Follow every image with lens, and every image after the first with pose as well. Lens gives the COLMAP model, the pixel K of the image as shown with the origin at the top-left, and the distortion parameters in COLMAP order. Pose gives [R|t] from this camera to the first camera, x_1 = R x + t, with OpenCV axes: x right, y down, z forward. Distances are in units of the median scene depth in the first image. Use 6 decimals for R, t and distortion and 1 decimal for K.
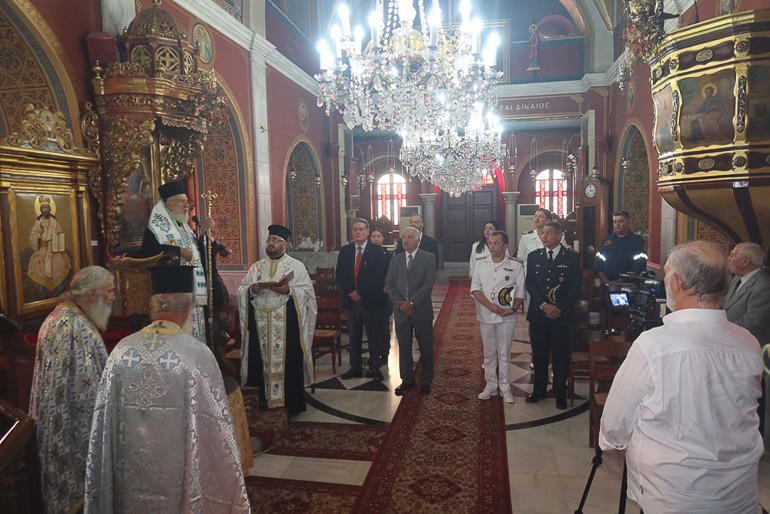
lens RADIAL K [[524.0, 0, 385.0], [0, 524.0, 257.0], [0, 0, 1]] dist [-0.007569, -0.001186]
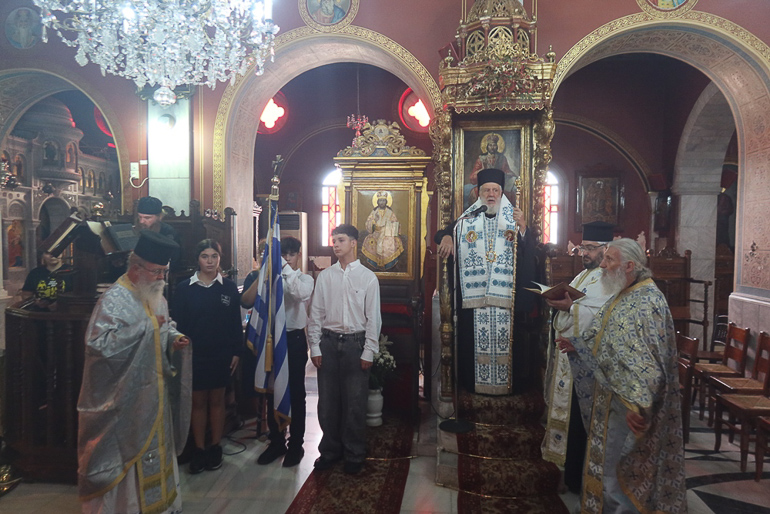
lens RADIAL K [[524.0, 0, 385.0], [0, 524.0, 257.0], [0, 0, 1]] dist [-0.007569, -0.001186]
pose [[0.081285, 0.062243, -0.994745, 0.599850], [-0.091241, 0.994322, 0.054761, -0.026464], [0.992506, 0.086310, 0.086502, 0.846071]]
